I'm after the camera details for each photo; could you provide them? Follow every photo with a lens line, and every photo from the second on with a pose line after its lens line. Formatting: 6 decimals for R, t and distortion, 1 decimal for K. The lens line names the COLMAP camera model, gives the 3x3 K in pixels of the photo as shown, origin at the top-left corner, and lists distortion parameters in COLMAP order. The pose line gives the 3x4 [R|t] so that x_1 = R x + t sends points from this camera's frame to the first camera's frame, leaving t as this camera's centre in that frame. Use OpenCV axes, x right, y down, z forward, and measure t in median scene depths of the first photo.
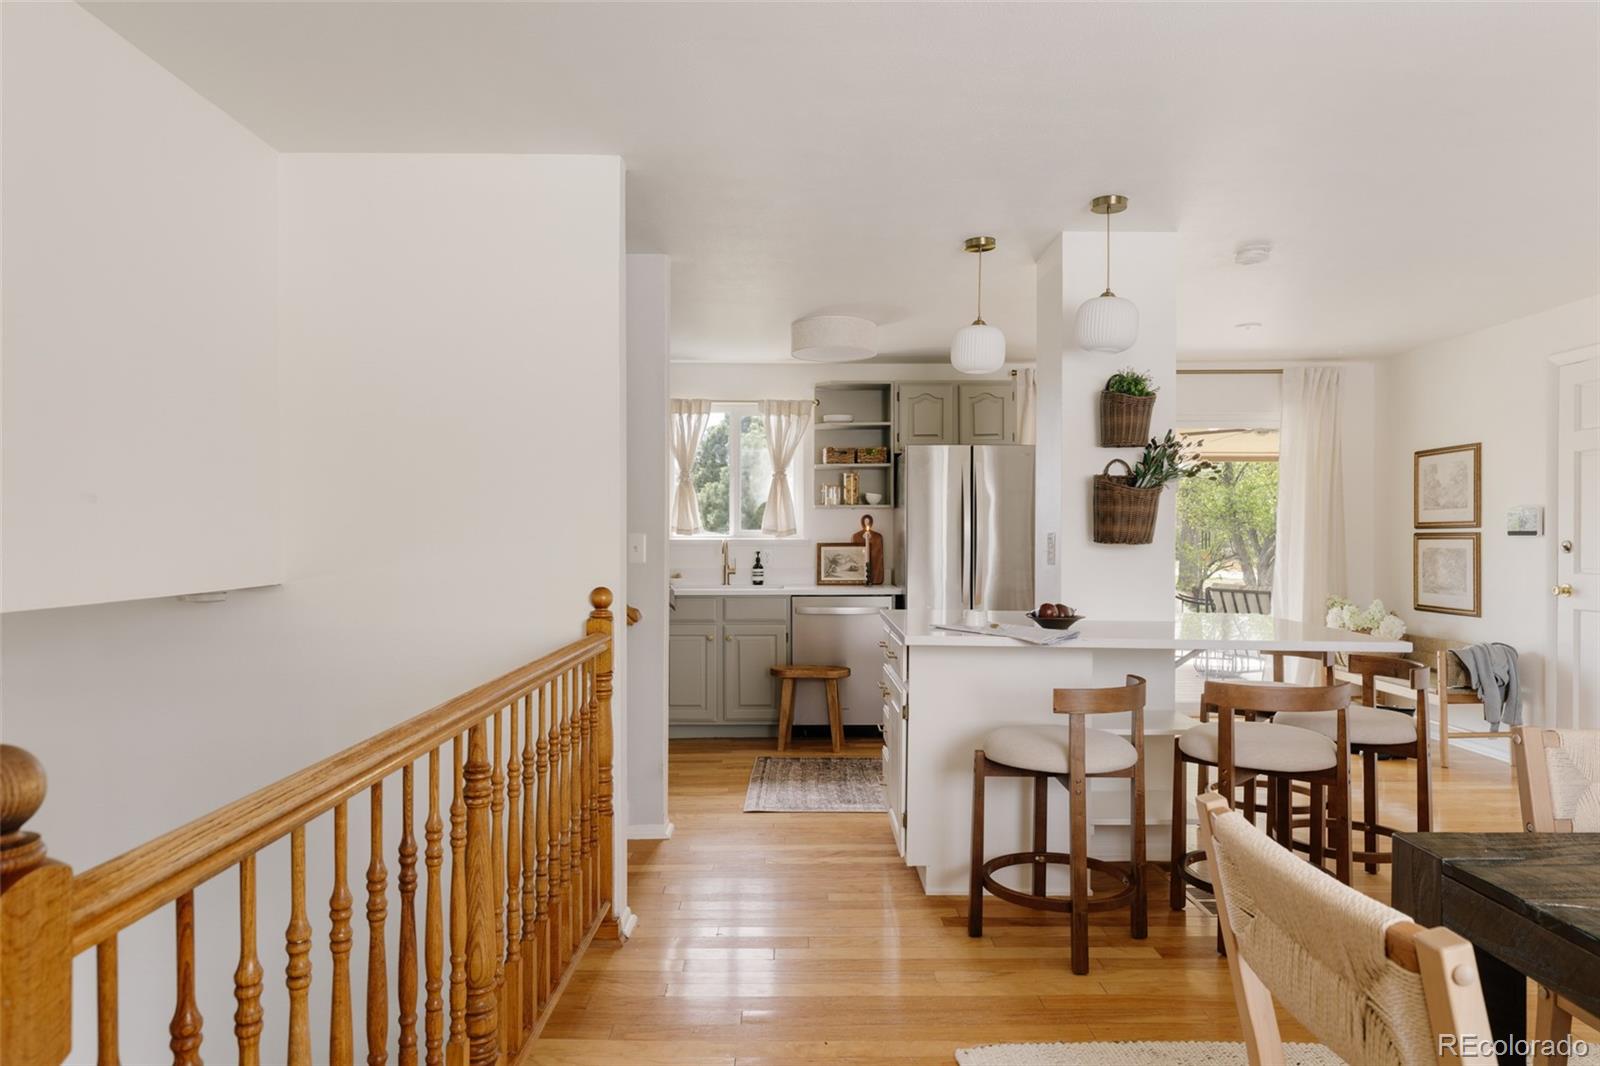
lens RADIAL K [[1015.1, 0, 784.6], [0, 1015.1, 538.1], [0, 0, 1]] dist [0.007579, -0.003959]
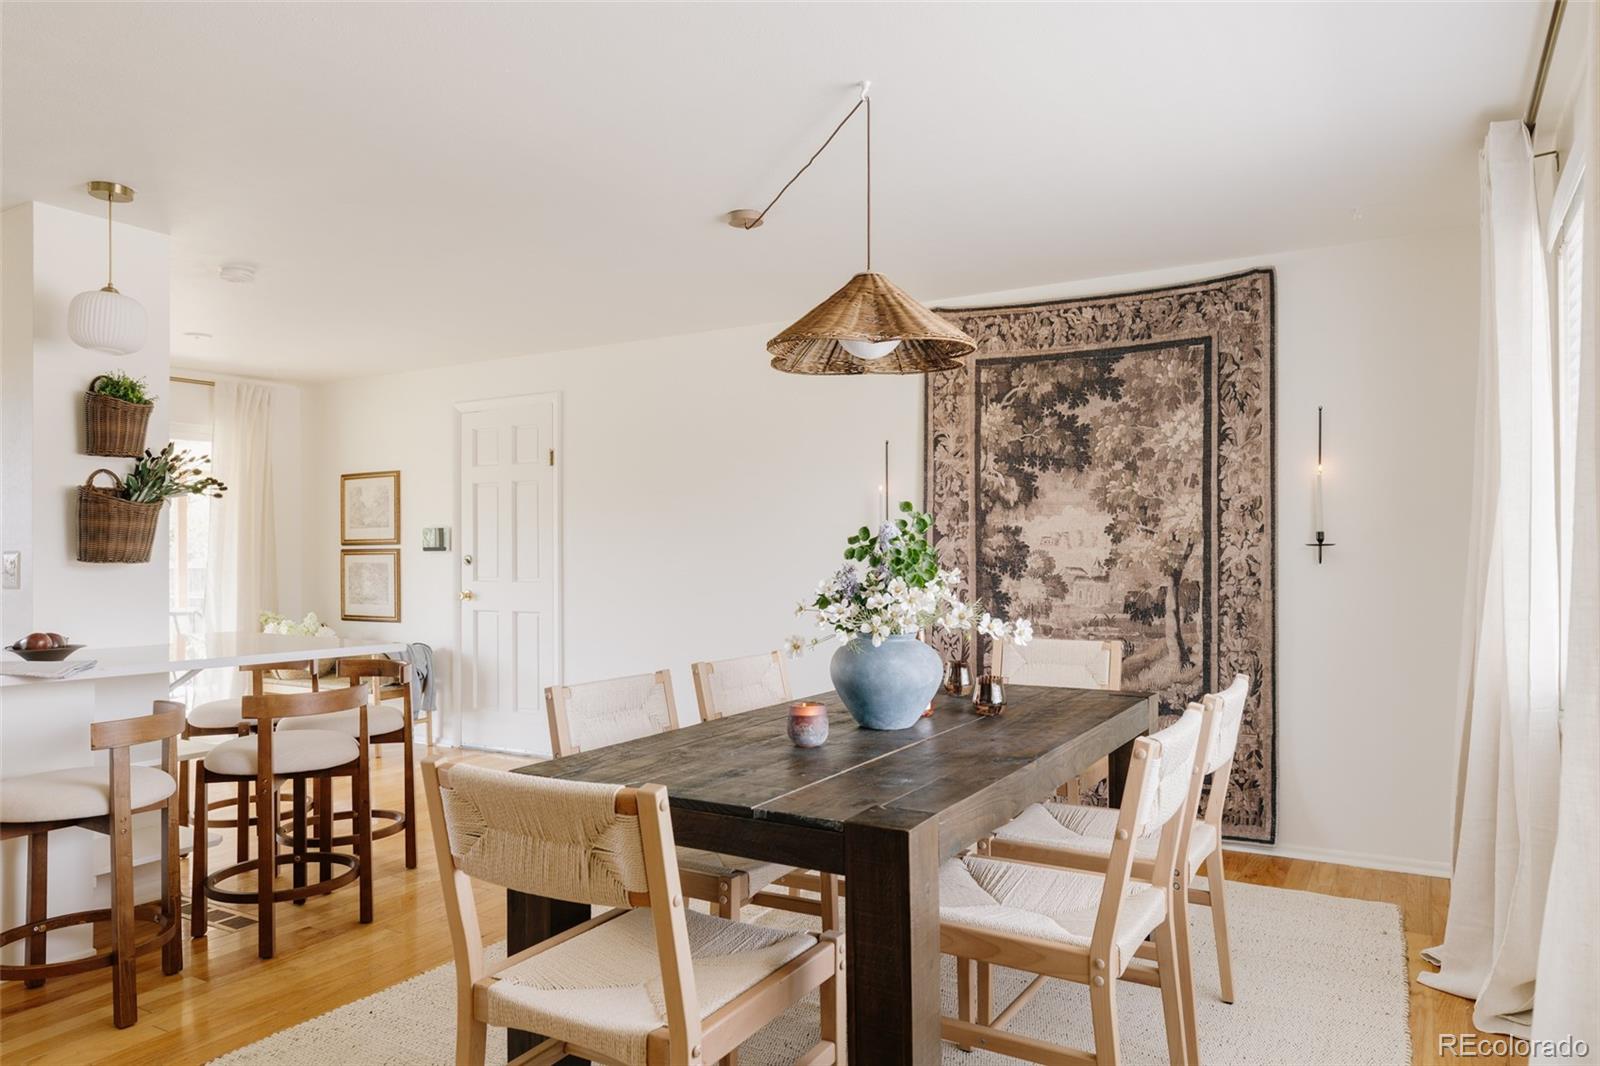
lens RADIAL K [[1061.1, 0, 840.8], [0, 1061.1, 544.6], [0, 0, 1]] dist [0.000001, -0.008944]
pose [[0.492778, -0.000782, 0.870155, -0.115597], [0.009149, 0.999949, -0.004282, -0.000446], [-0.870107, 0.010071, 0.492760, -0.023415]]
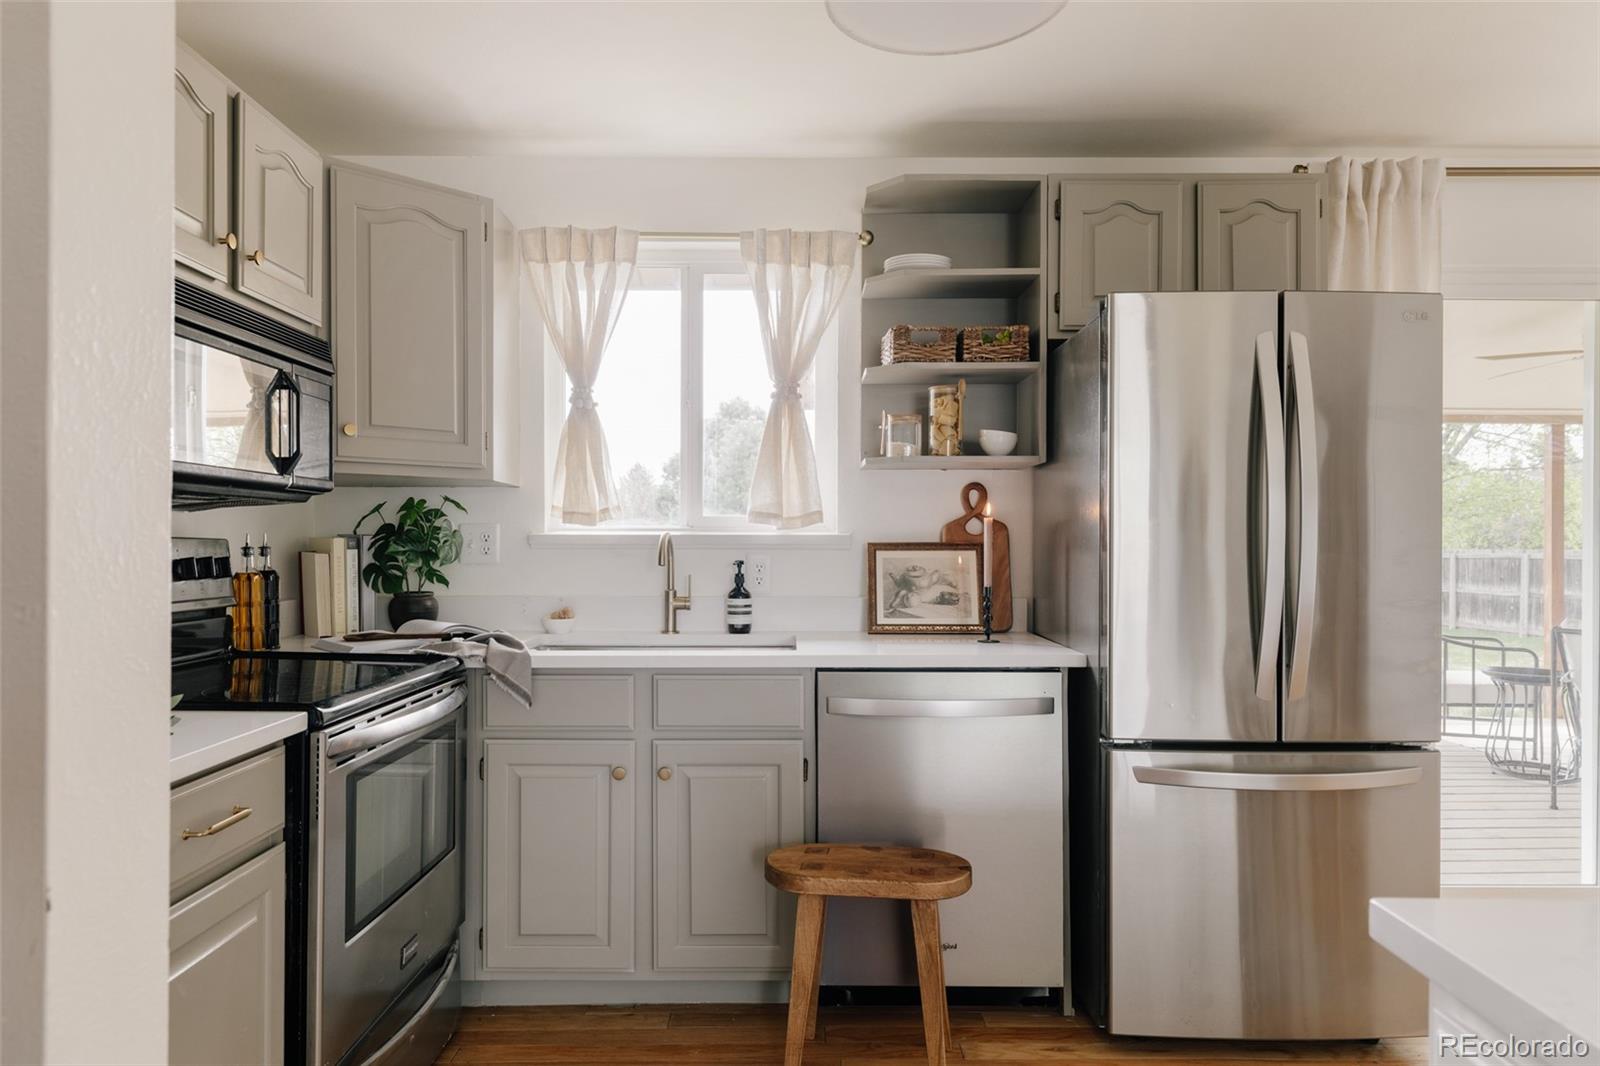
lens RADIAL K [[1015.1, 0, 798.3], [0, 1015.1, 537.3], [0, 0, 1]] dist [0.007579, -0.003959]
pose [[0.999912, 0.000534, 0.013227, -0.006761], [-0.000506, 0.999998, -0.002114, 0.004146], [-0.013228, 0.002107, 0.999910, 0.643285]]
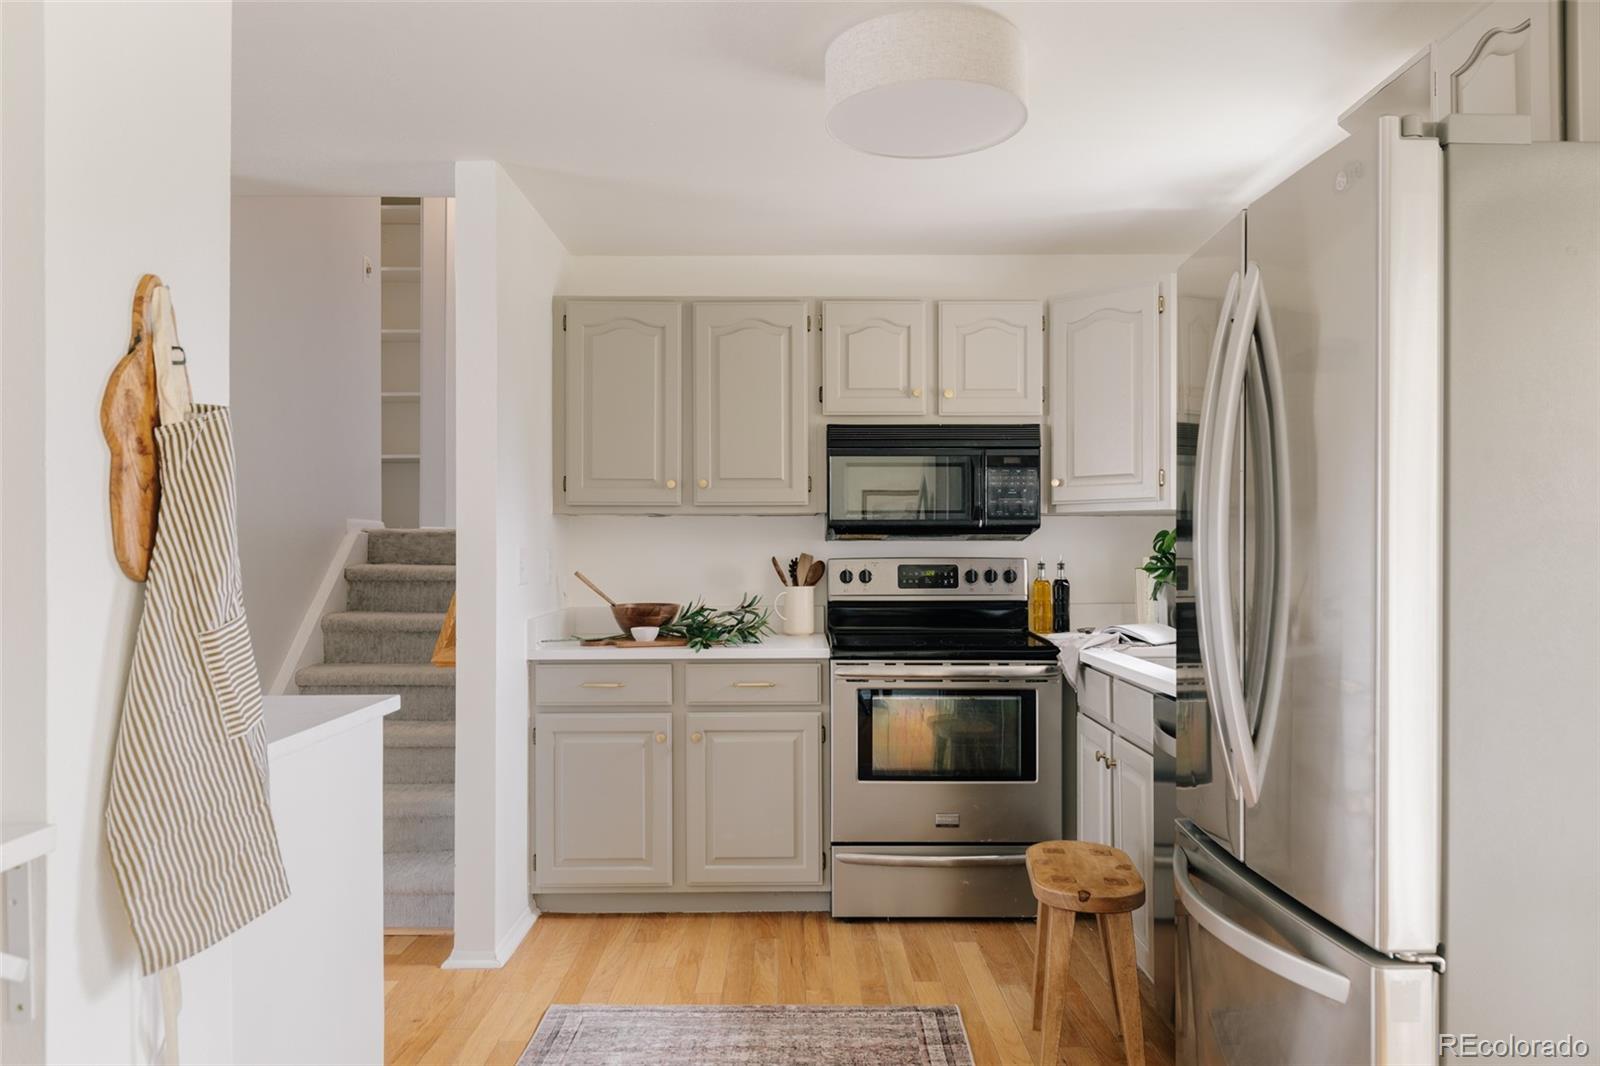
lens RADIAL K [[1121.9, 0, 804.4], [0, 1121.9, 545.0], [0, 0, 1]] dist [0.019479, -0.002717]
pose [[0.002313, -0.003485, -0.999991, 0.512331], [0.001383, 0.999993, -0.003482, -0.002193], [0.999996, -0.001375, 0.002317, 0.933858]]
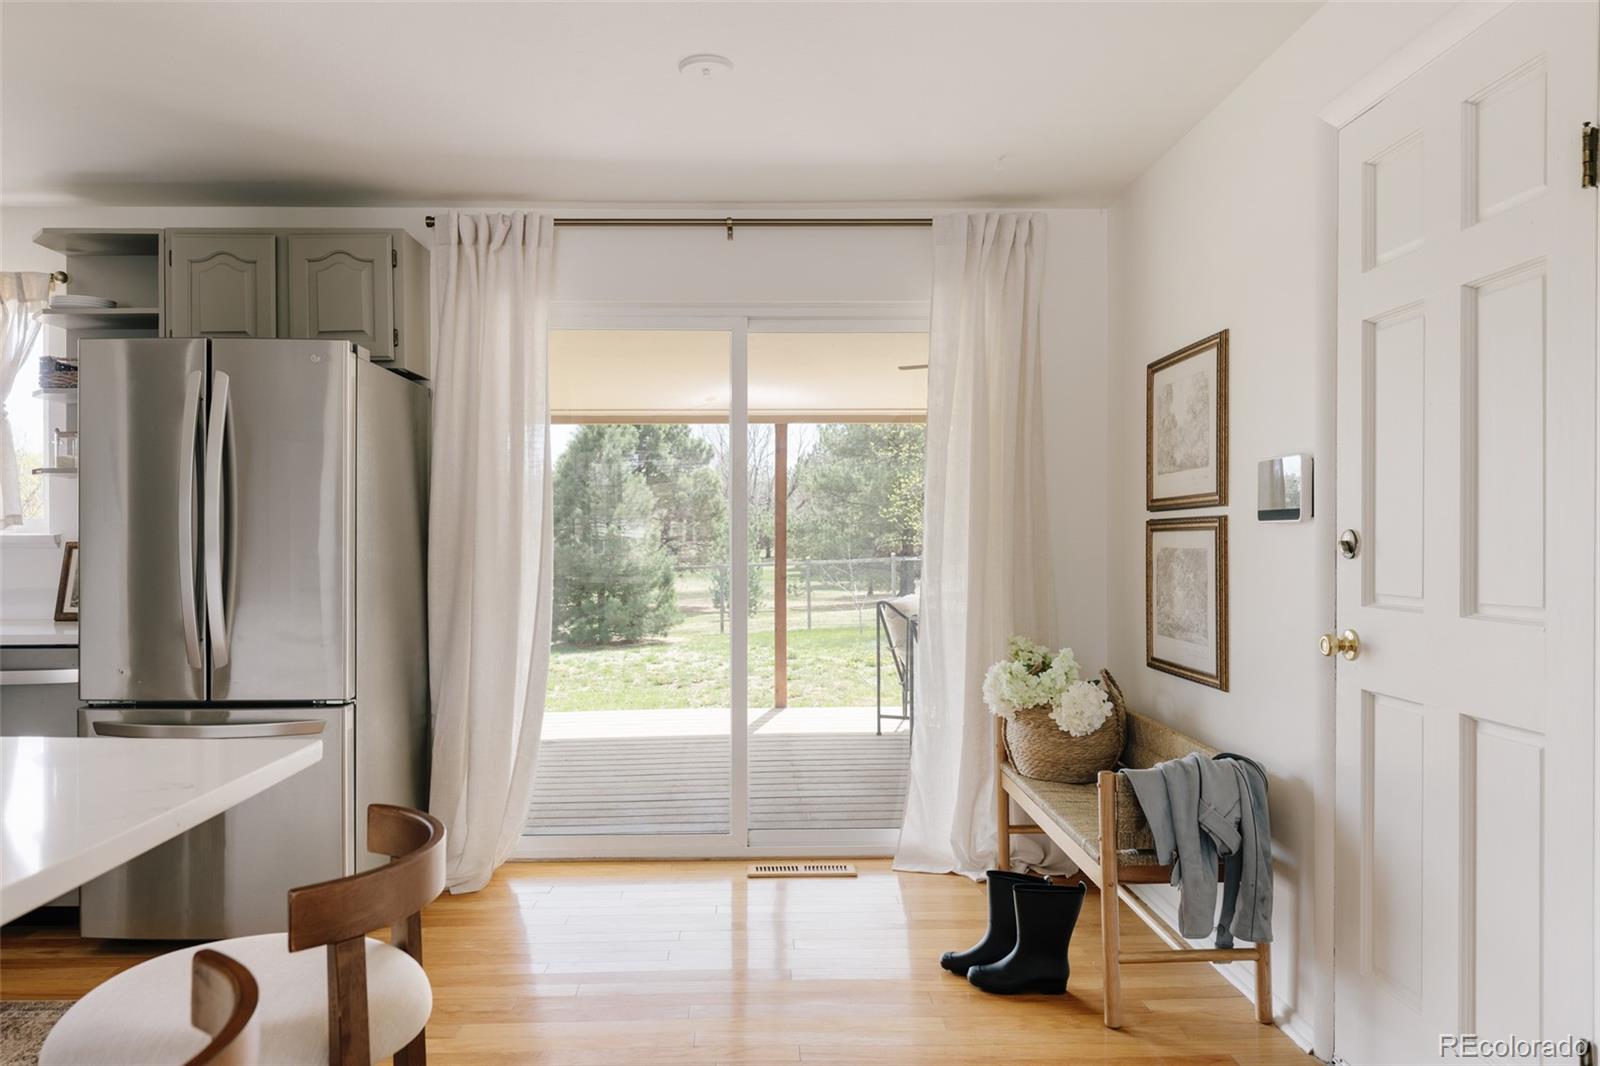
lens RADIAL K [[1121.9, 0, 774.7], [0, 1121.9, 546.2], [0, 0, 1]] dist [0.019479, -0.002717]
pose [[0.999848, -0.002293, 0.017267, 0.470170], [0.002215, 0.999987, 0.004589, 0.006168], [-0.017277, -0.004550, 0.999840, 0.479526]]
